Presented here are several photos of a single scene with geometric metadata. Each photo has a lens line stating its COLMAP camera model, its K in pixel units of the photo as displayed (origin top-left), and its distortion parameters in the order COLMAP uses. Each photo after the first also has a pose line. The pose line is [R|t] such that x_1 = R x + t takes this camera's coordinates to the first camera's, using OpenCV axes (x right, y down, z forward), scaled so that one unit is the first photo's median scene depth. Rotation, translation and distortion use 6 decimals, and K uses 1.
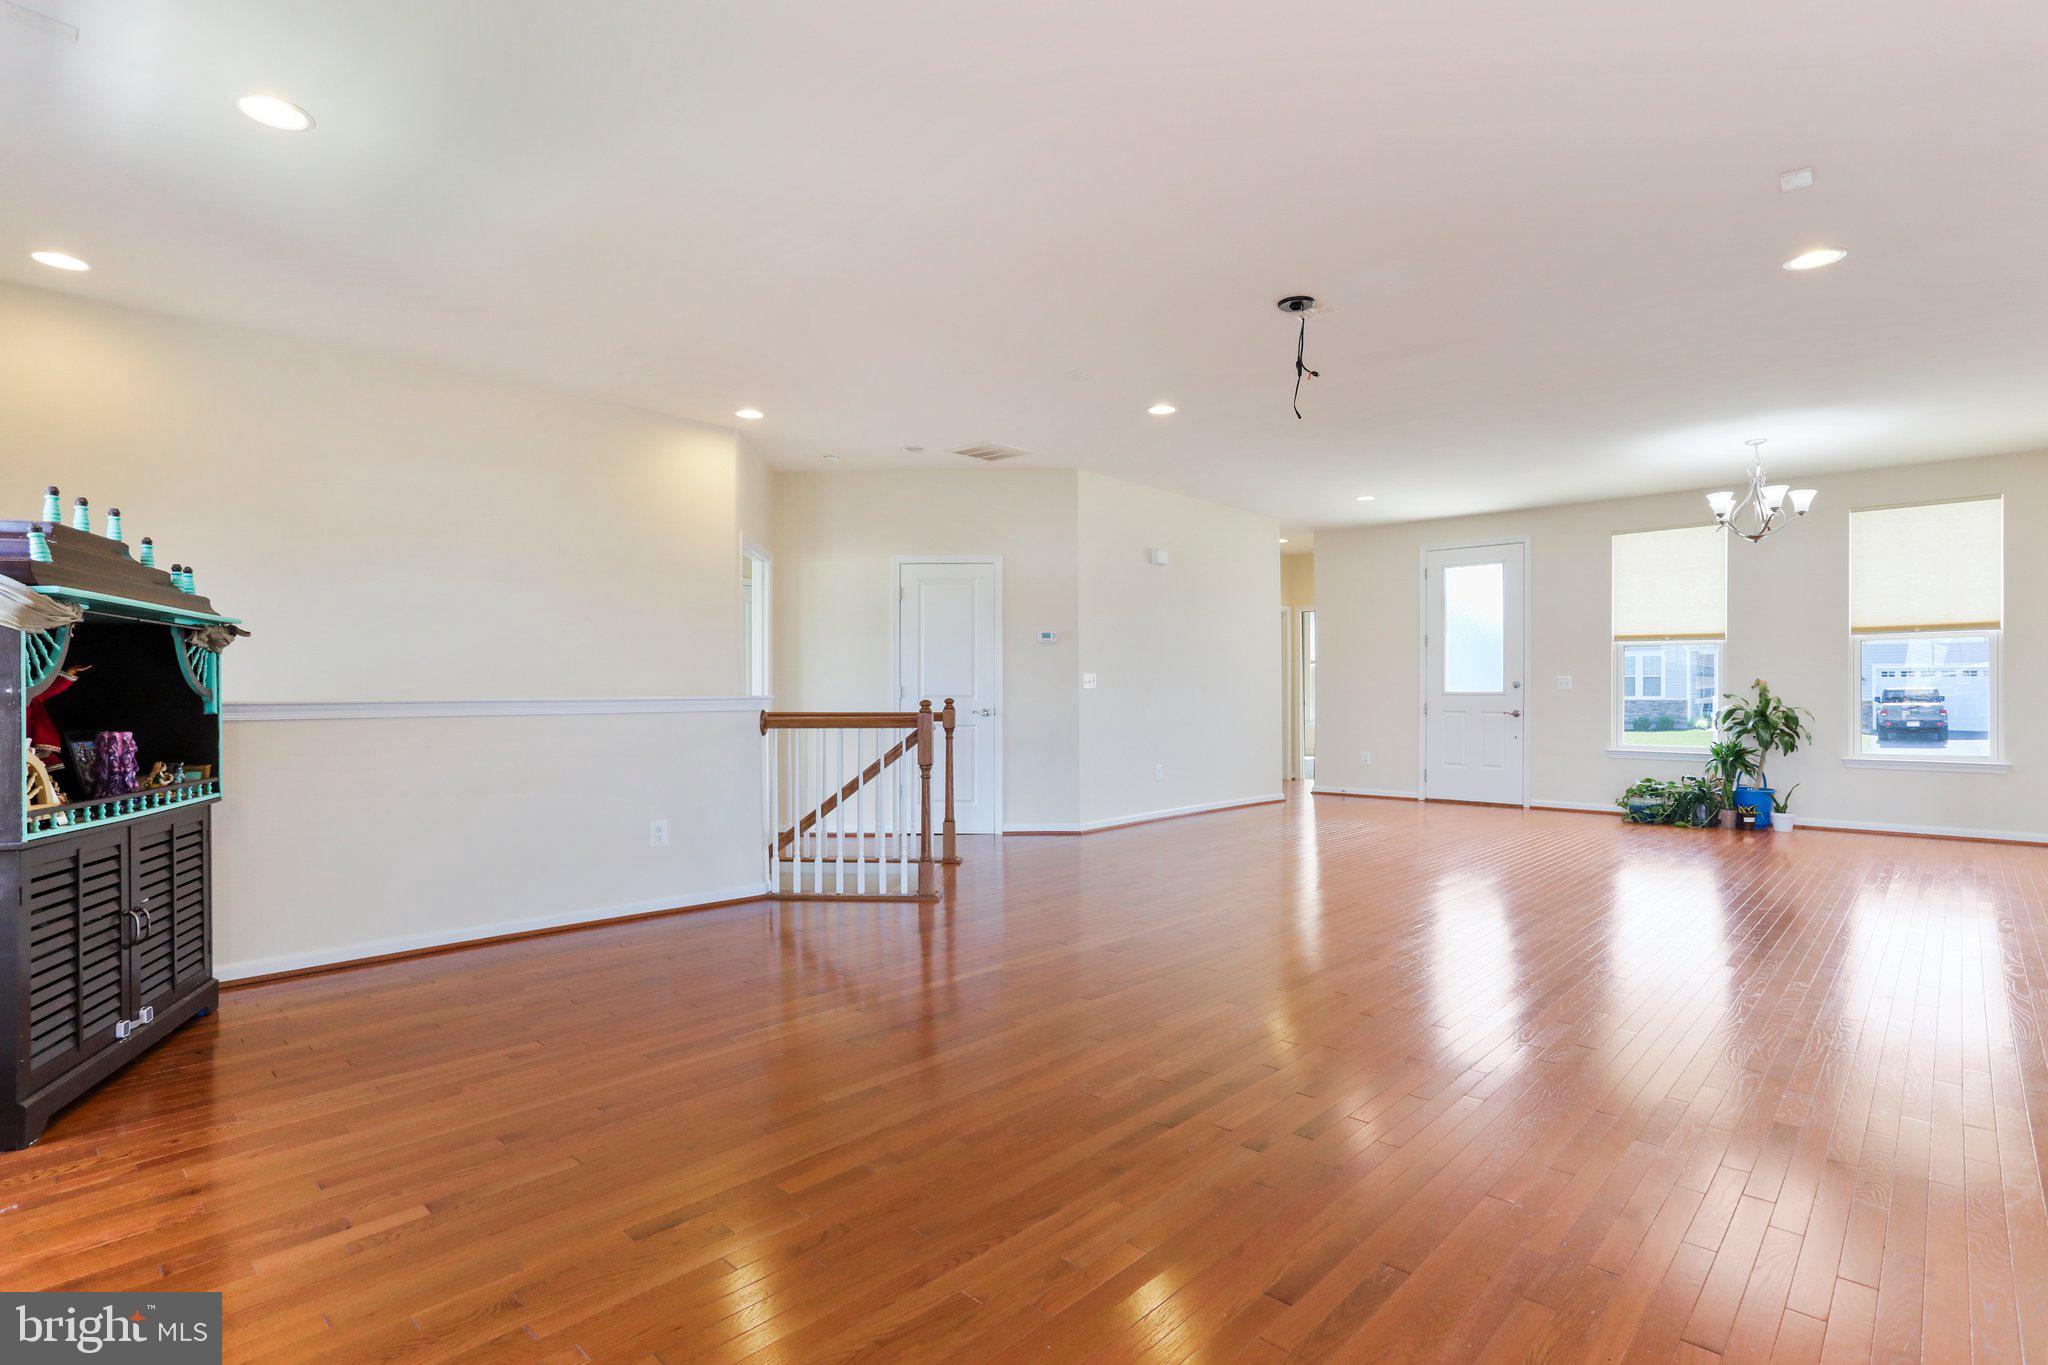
lens RADIAL K [[1013.3, 0, 1040.7], [0, 1013.3, 710.4], [0, 0, 1]] dist [-0.035383, 0.014997]
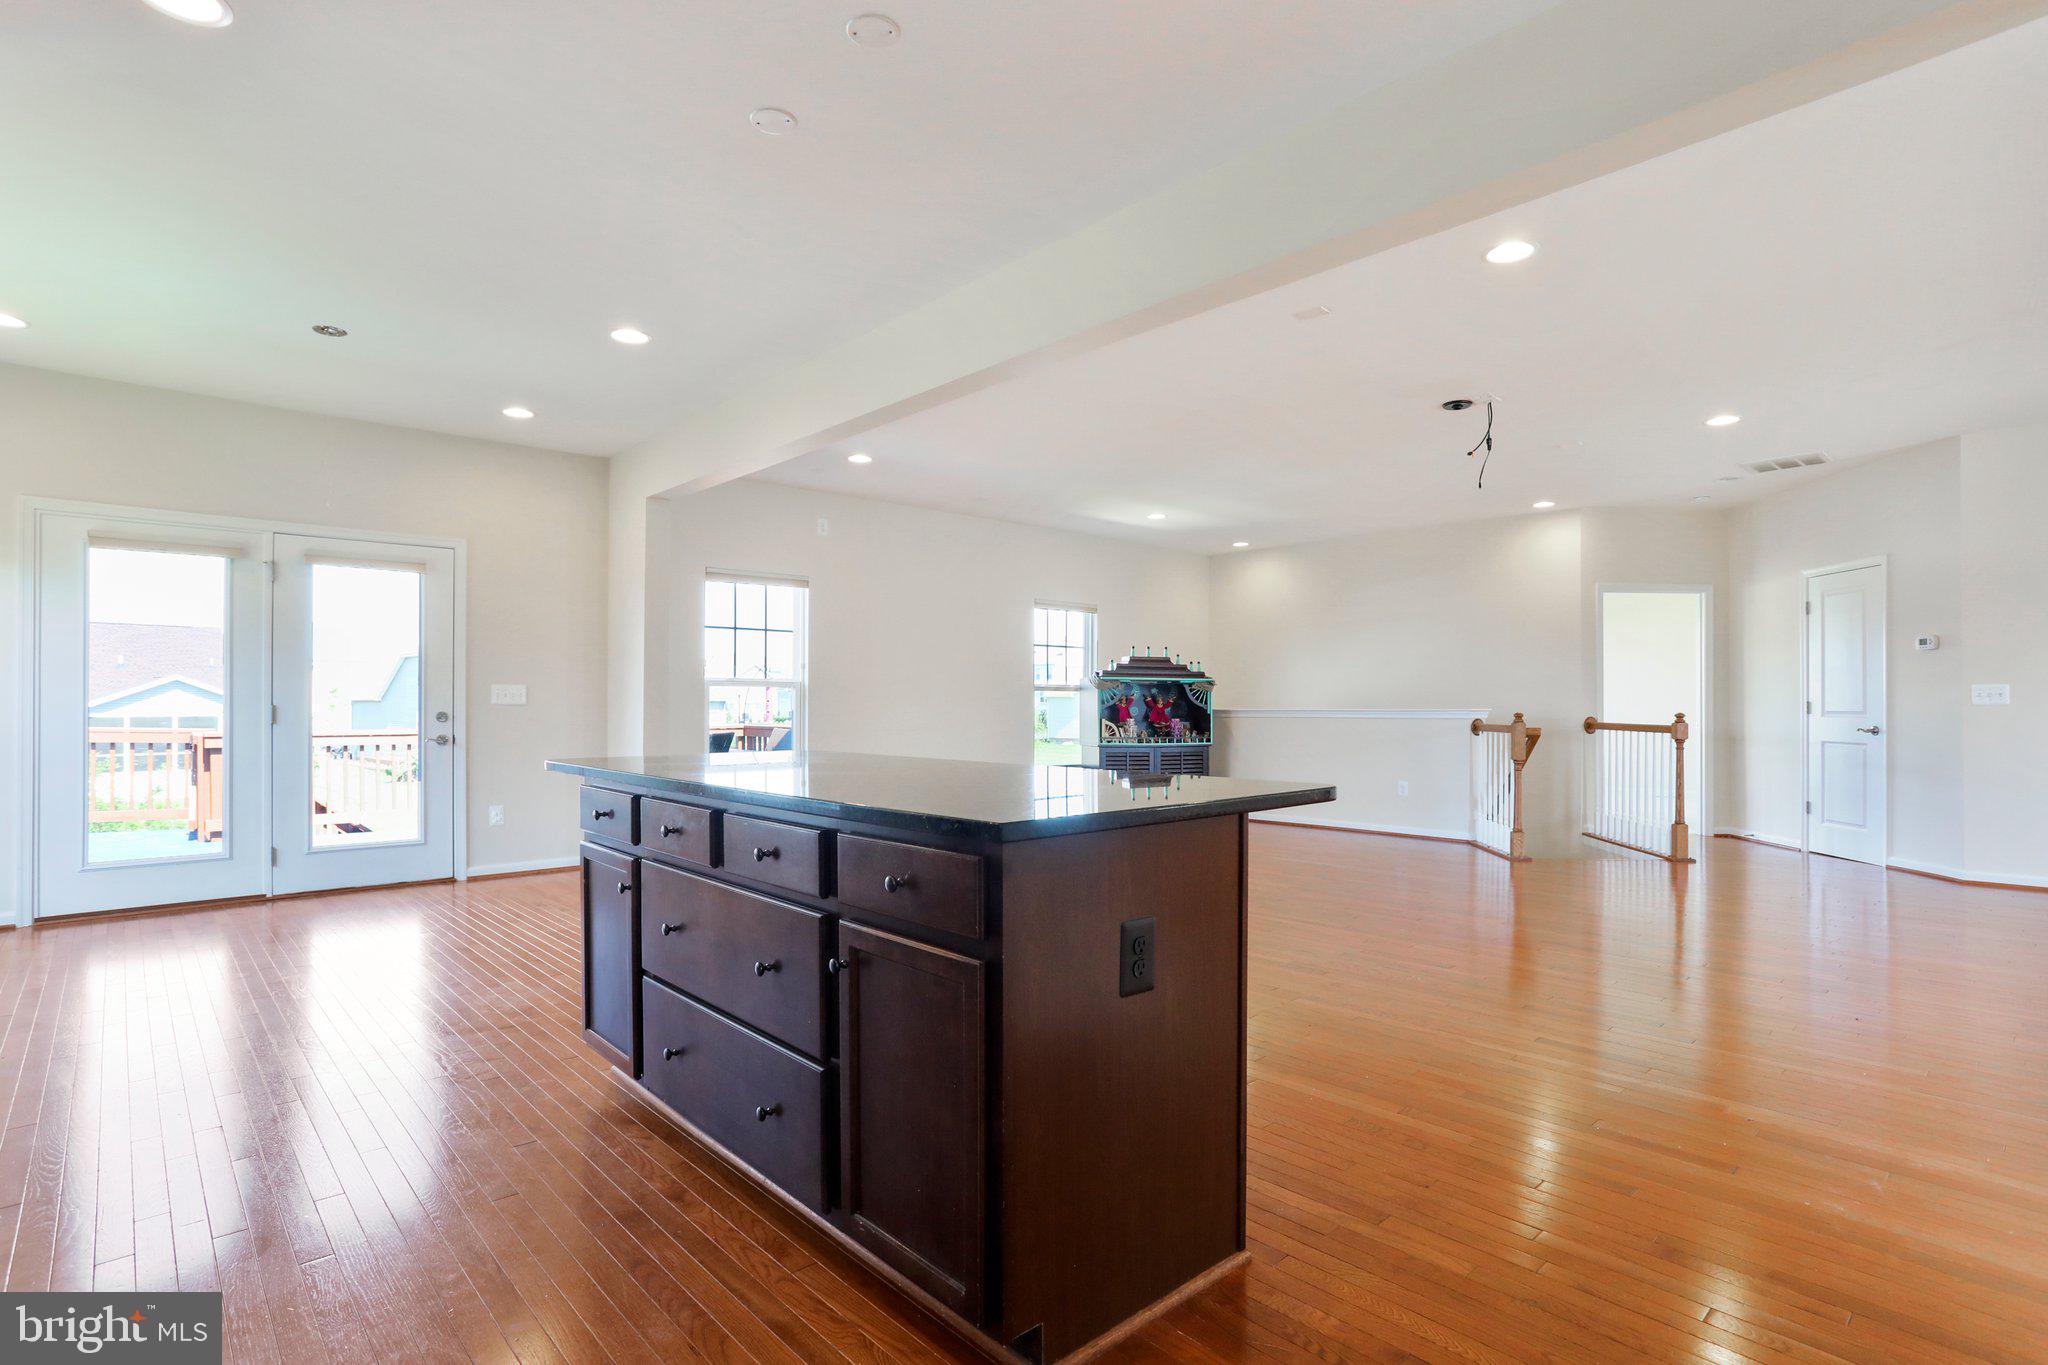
lens RADIAL K [[1013.3, 0, 1023.7], [0, 1013.3, 698.0], [0, 0, 1]] dist [-0.035383, 0.014997]
pose [[-0.085750, -0.000775, -0.996316, 1.140233], [-0.016544, 0.999863, 0.000646, -0.018781], [0.996179, 0.016538, -0.085751, 0.405444]]
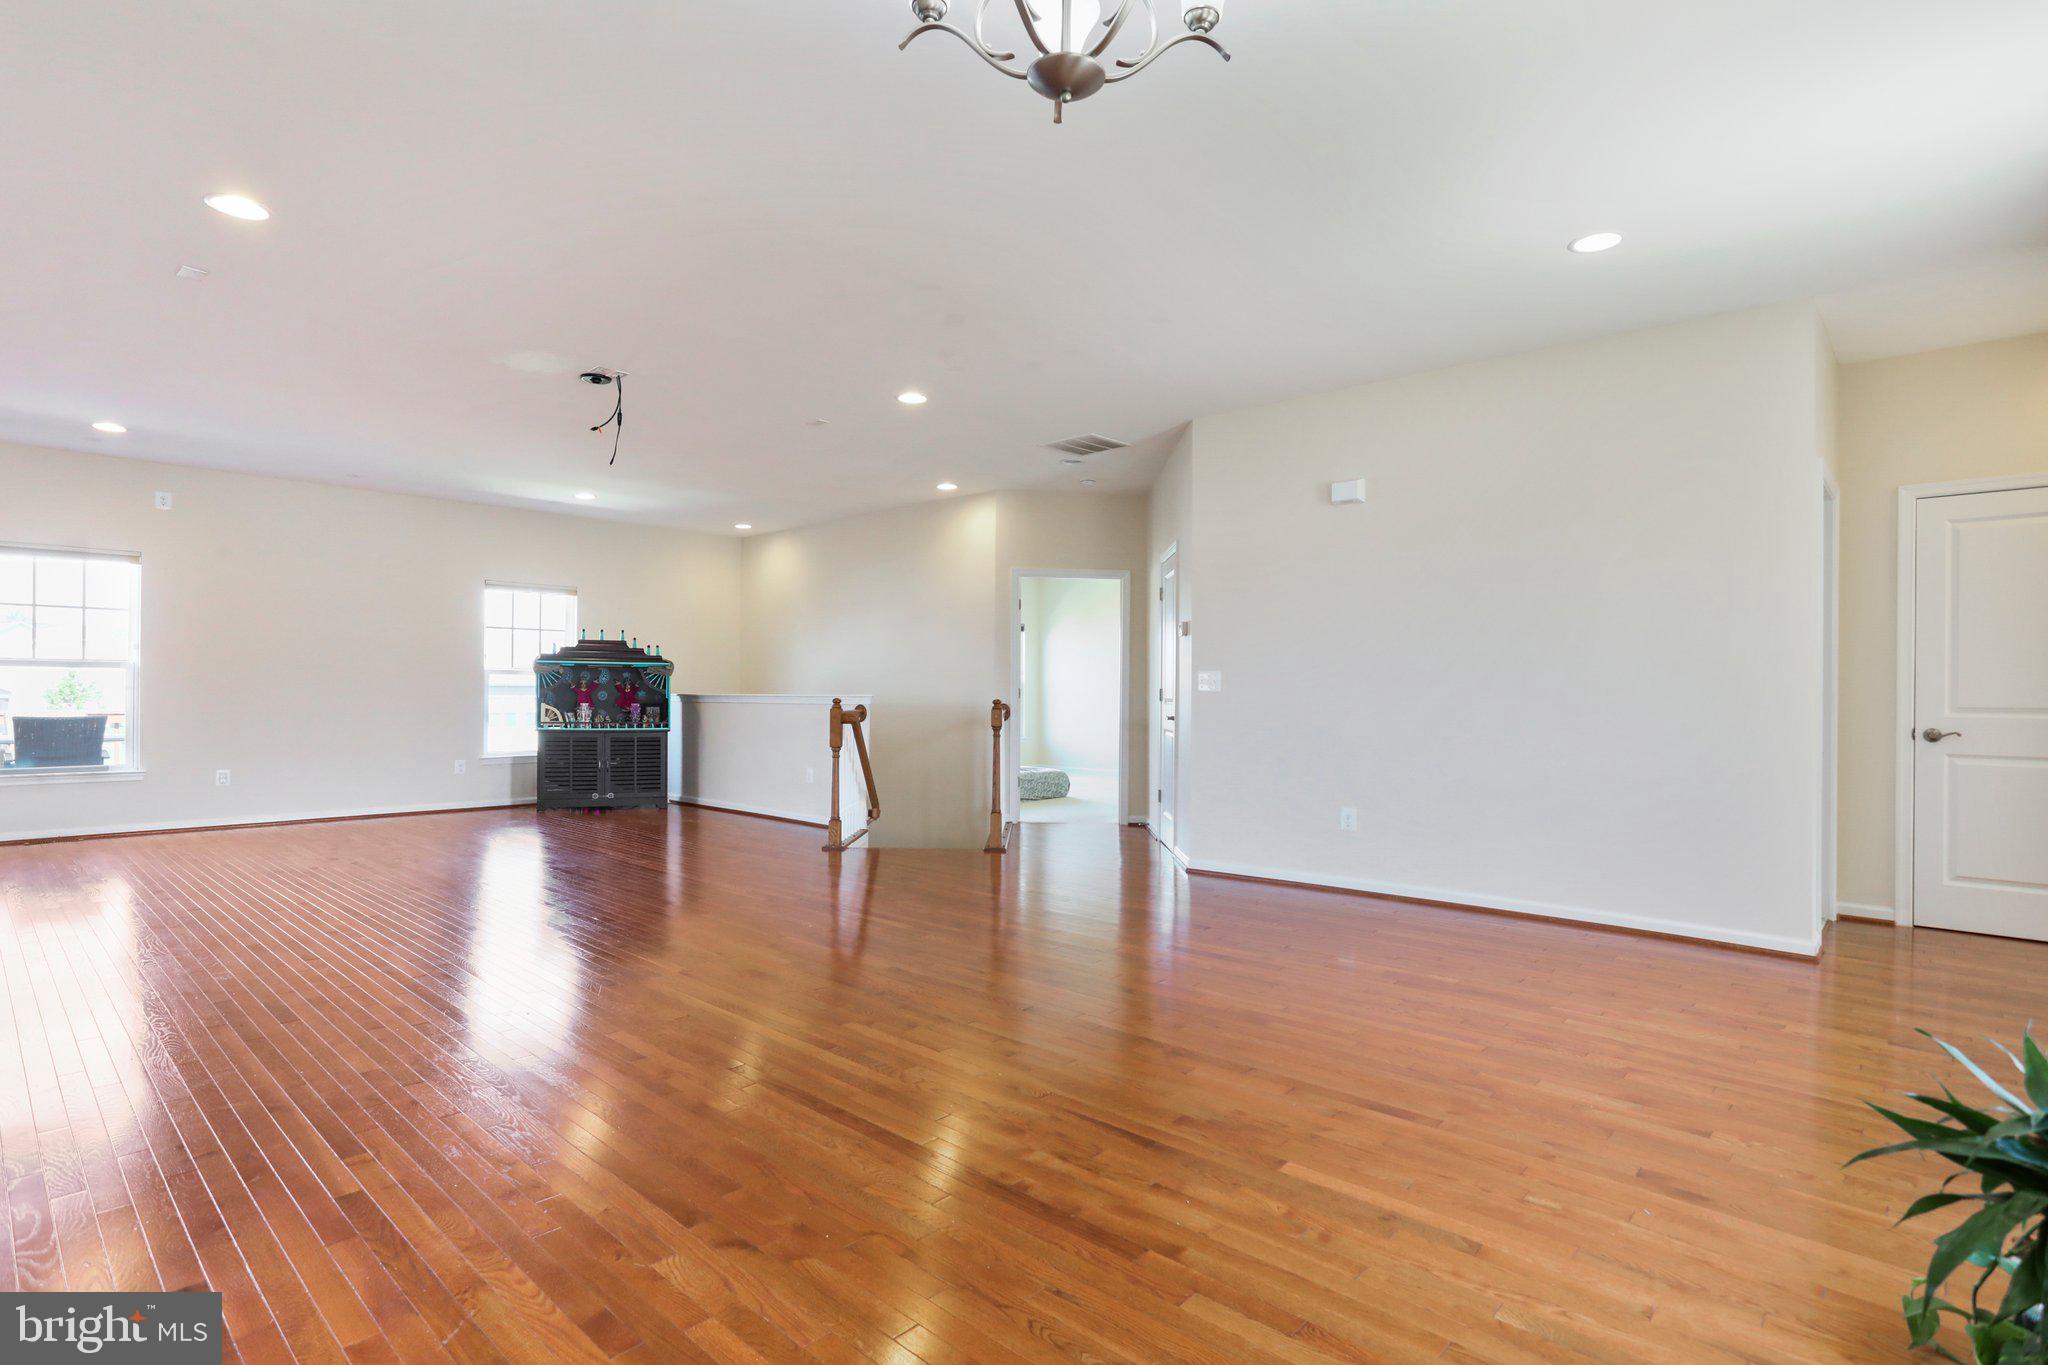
lens RADIAL K [[1013.3, 0, 1025.7], [0, 1013.3, 696.8], [0, 0, 1]] dist [-0.035383, 0.014997]
pose [[-0.002975, 0.009232, -0.999953, 1.083863], [-0.020963, 0.999737, 0.009292, -0.026329], [0.999776, 0.020990, -0.002781, 1.113969]]
